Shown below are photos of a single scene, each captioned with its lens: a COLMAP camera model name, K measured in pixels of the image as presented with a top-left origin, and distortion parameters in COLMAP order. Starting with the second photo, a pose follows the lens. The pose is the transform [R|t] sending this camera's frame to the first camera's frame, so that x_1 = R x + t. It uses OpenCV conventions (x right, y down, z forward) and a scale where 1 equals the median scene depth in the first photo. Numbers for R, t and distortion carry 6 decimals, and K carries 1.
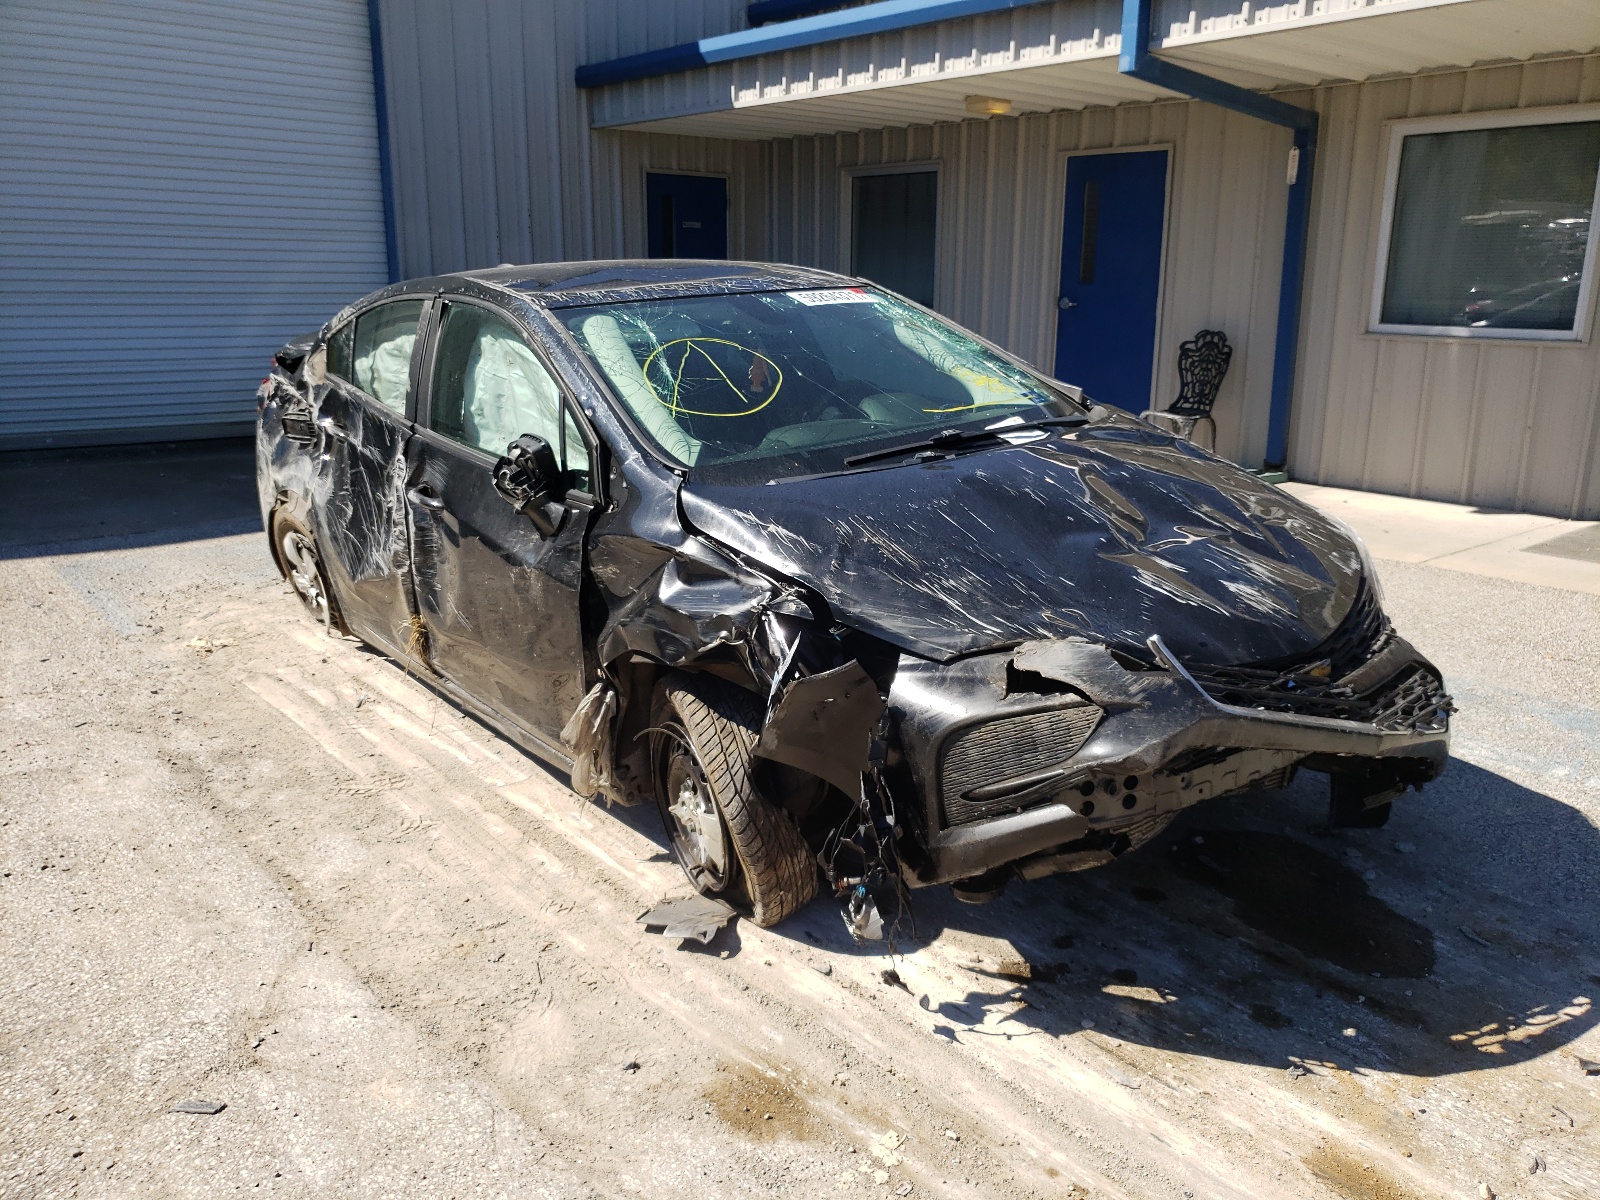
lens RADIAL K [[1234.4, 0, 809.4], [0, 1234.4, 600.5], [0, 0, 1]] dist [-0.000787, -0.002778]
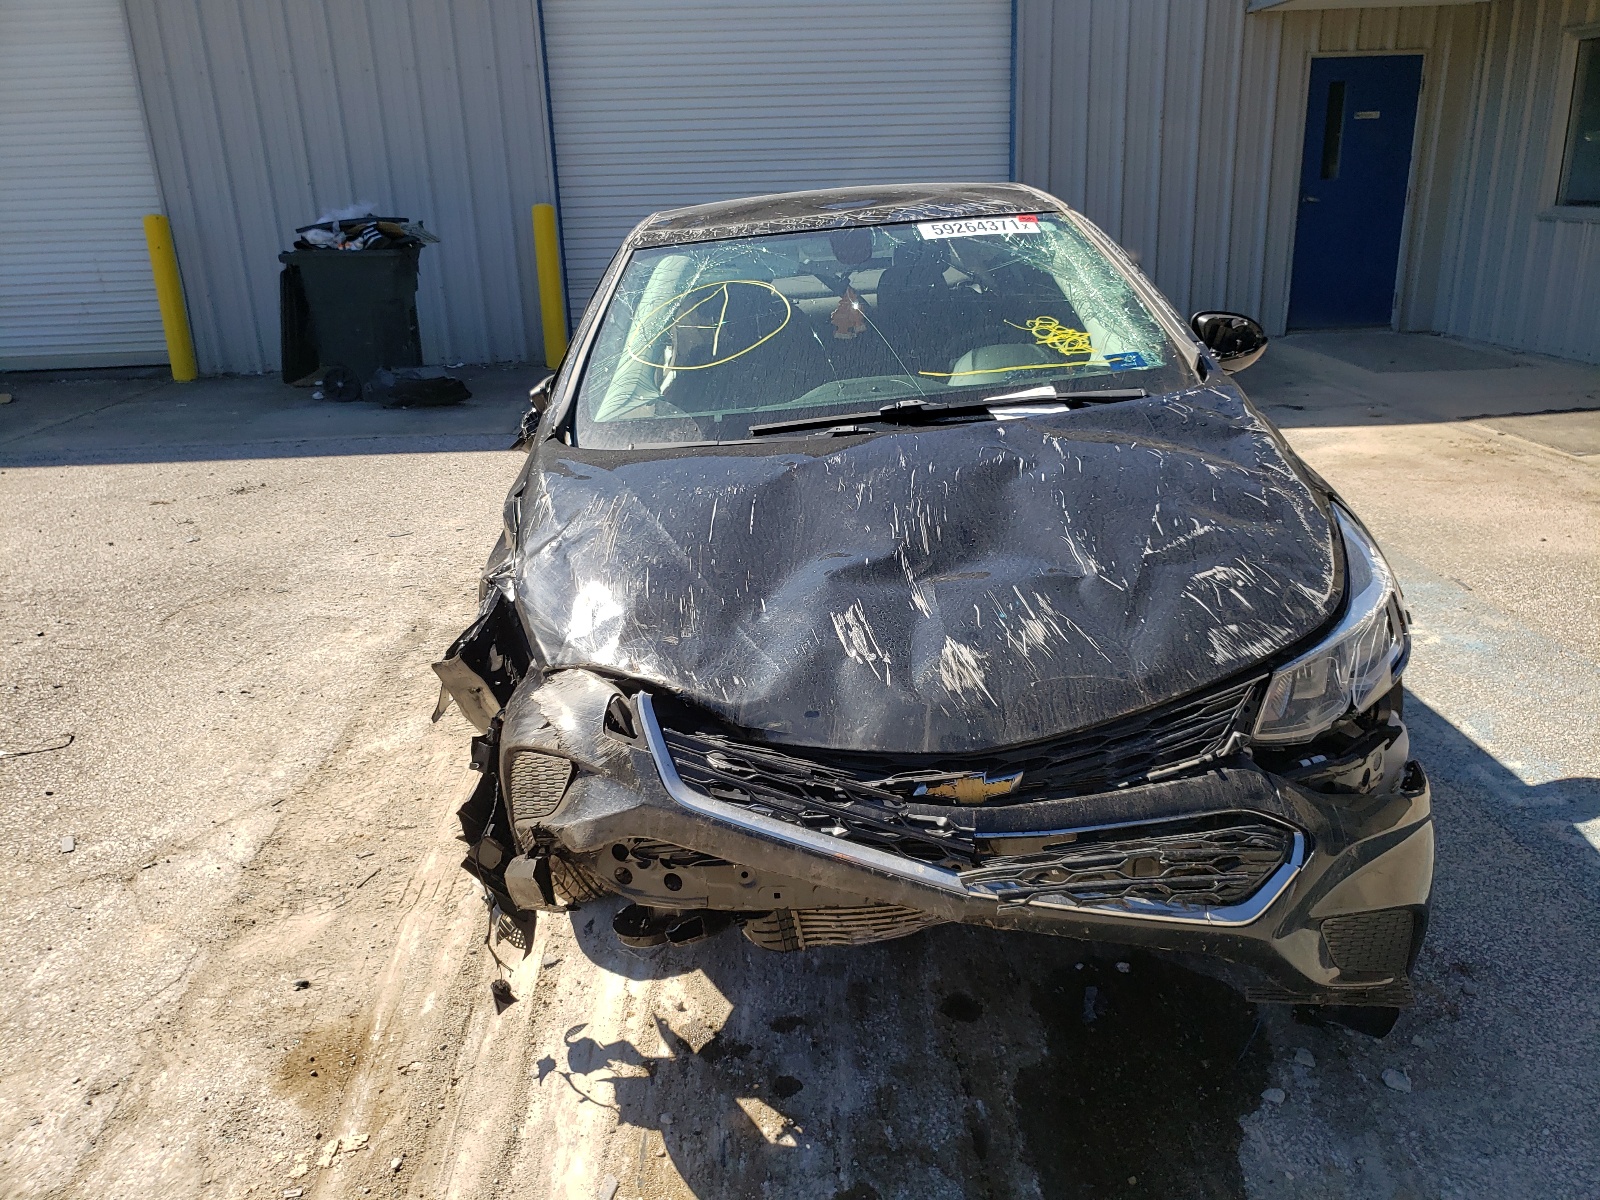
lens RADIAL K [[1234.4, 0, 809.4], [0, 1234.4, 600.5], [0, 0, 1]] dist [-0.000787, -0.002778]
pose [[0.802886, 0.161767, -0.573764, 0.602609], [-0.118196, 0.986568, 0.112757, -0.098016], [0.584297, -0.022714, 0.811222, 0.306894]]
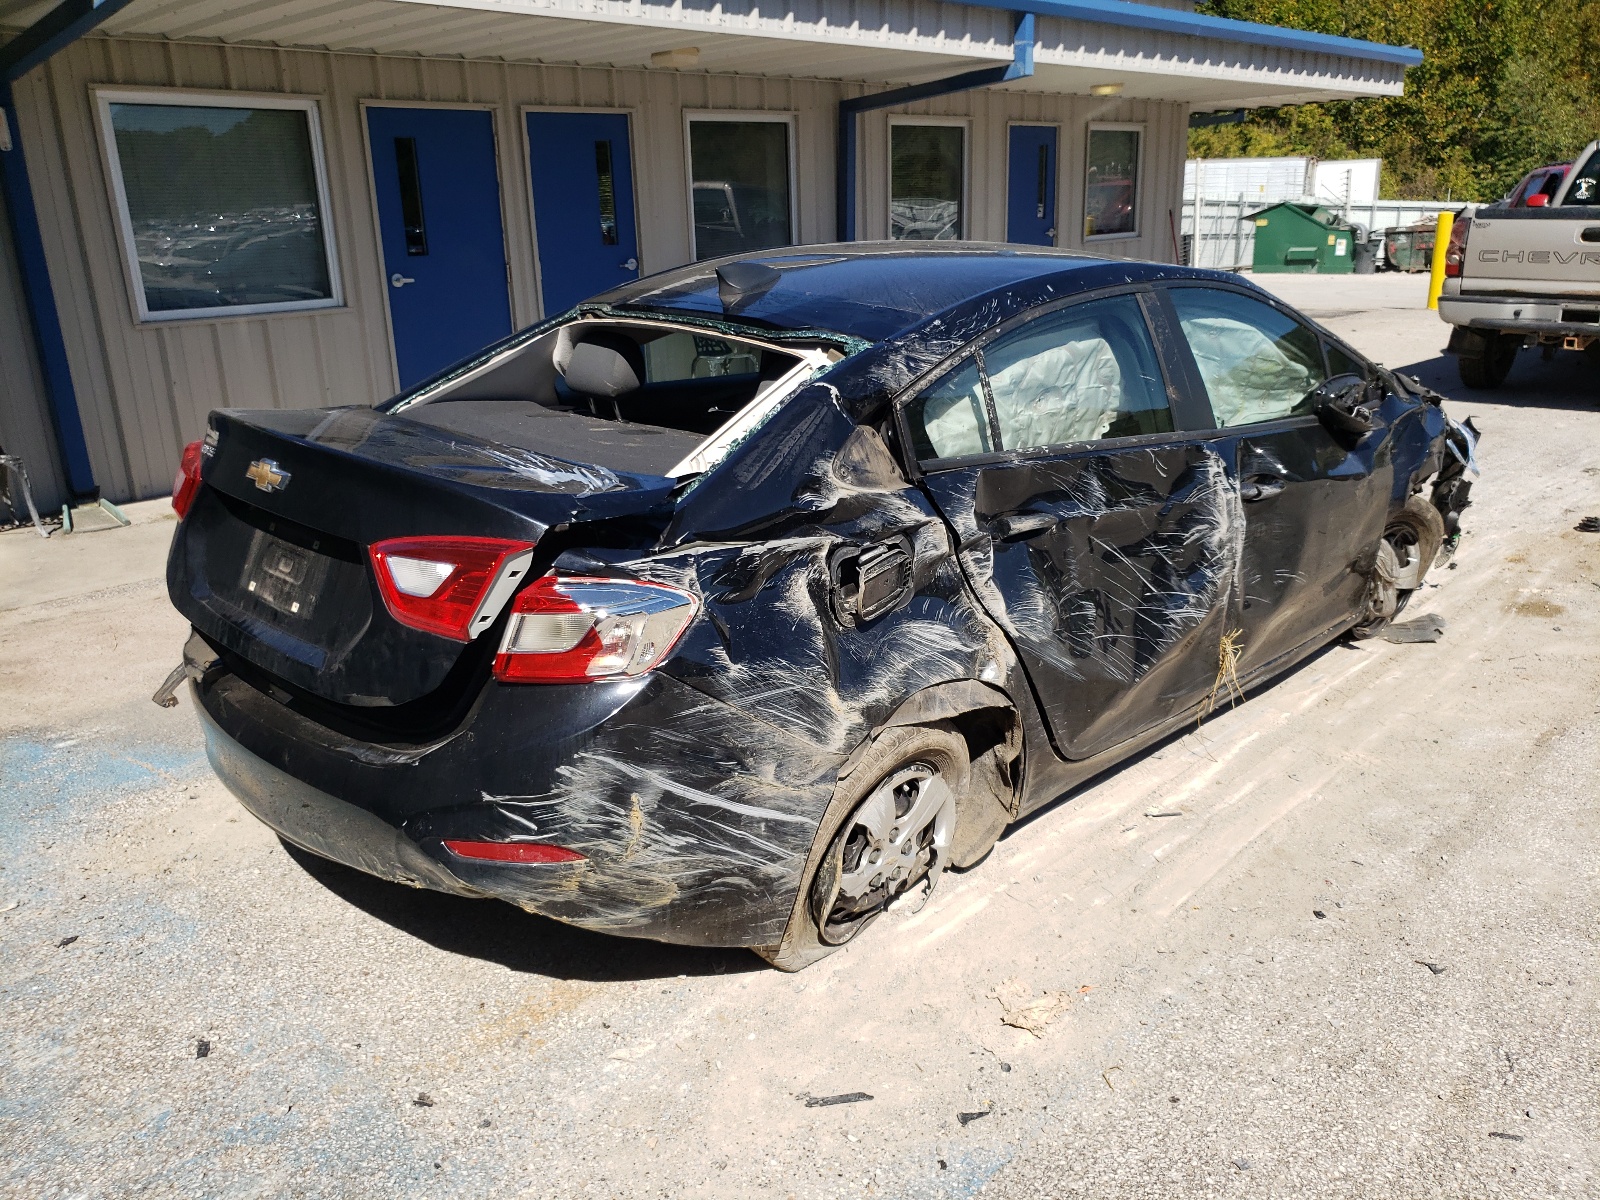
lens RADIAL K [[1304.7, 0, 800.0], [0, 1304.7, 600.0], [0, 0, 1]] dist [-0.003960, -0.002067]
pose [[-0.119729, -0.299773, 0.946468, -1.541958], [0.274950, 0.906026, 0.321746, -0.529949], [-0.953975, 0.298753, -0.026055, 1.720602]]
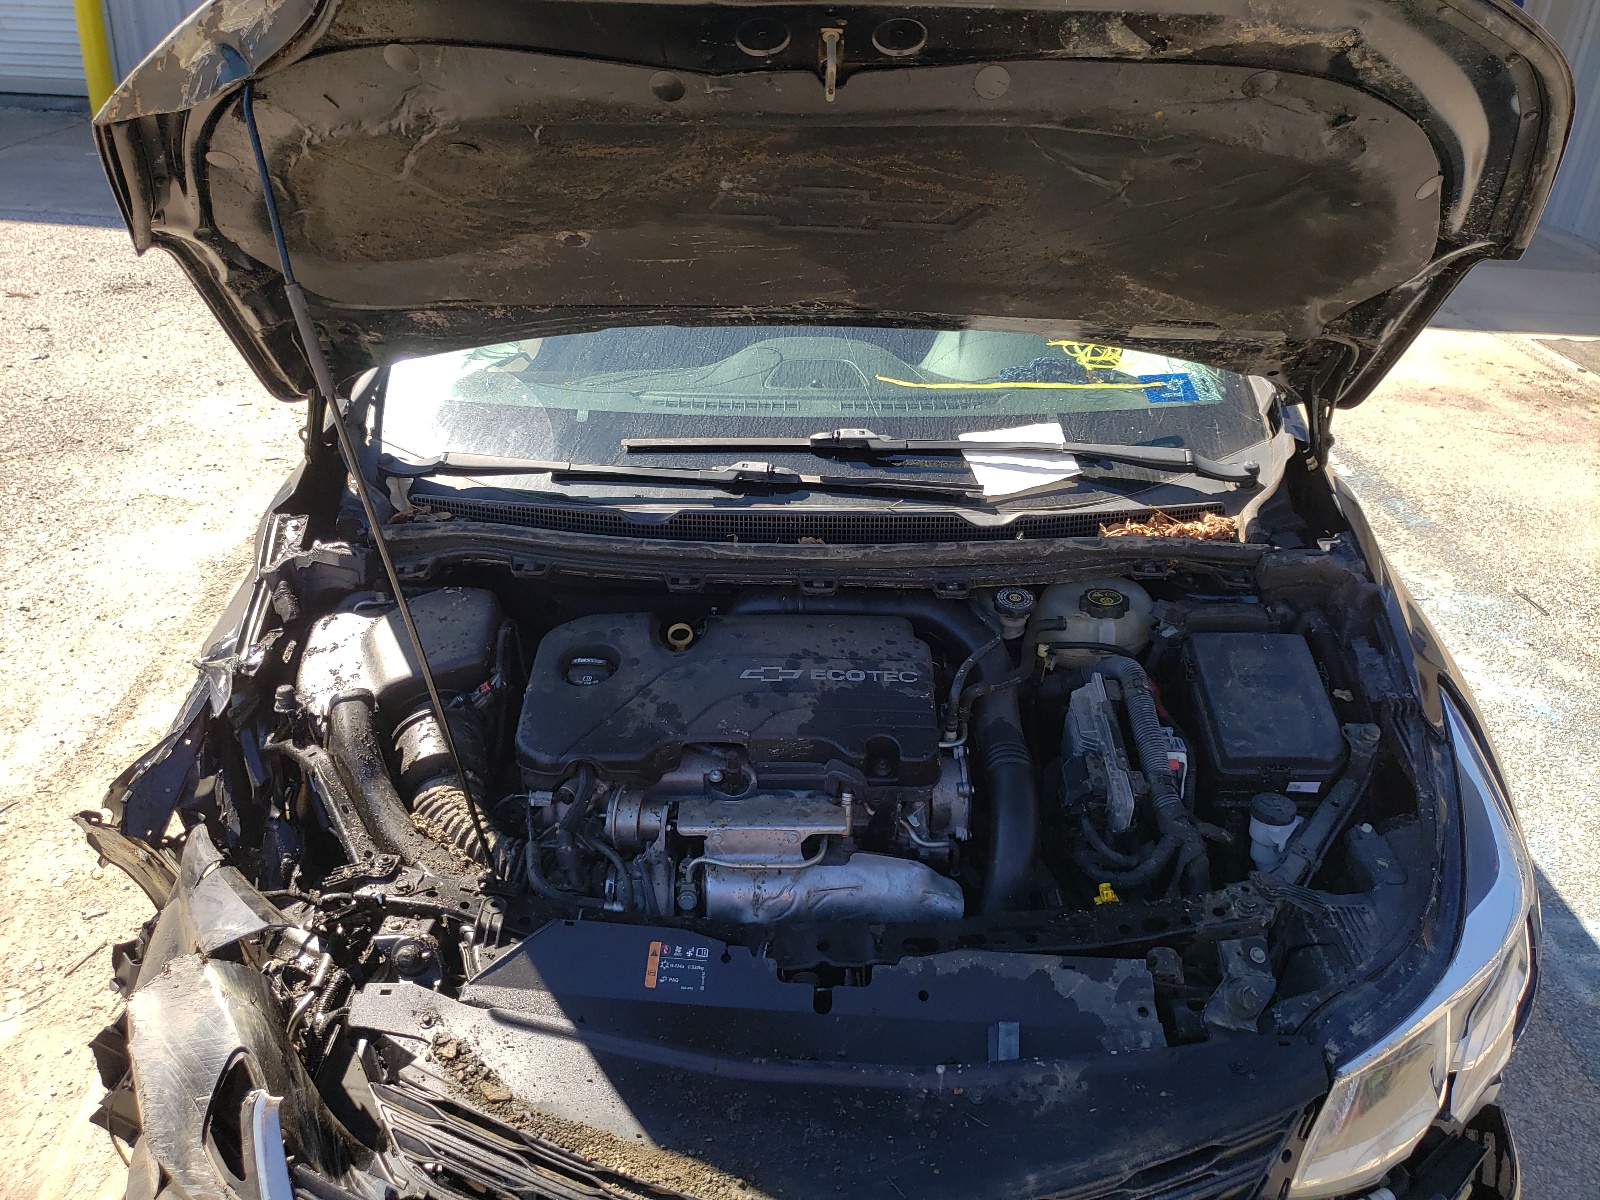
lens RADIAL K [[1248.6, 0, 800.0], [0, 1248.6, 600.0], [0, 0, 1]] dist [0.061116, -0.057174]
pose [[0.780540, 0.330999, -0.530281, 0.467707], [-0.221211, 0.939671, 0.260930, -0.227530], [0.584657, -0.086362, 0.806671, 0.543764]]
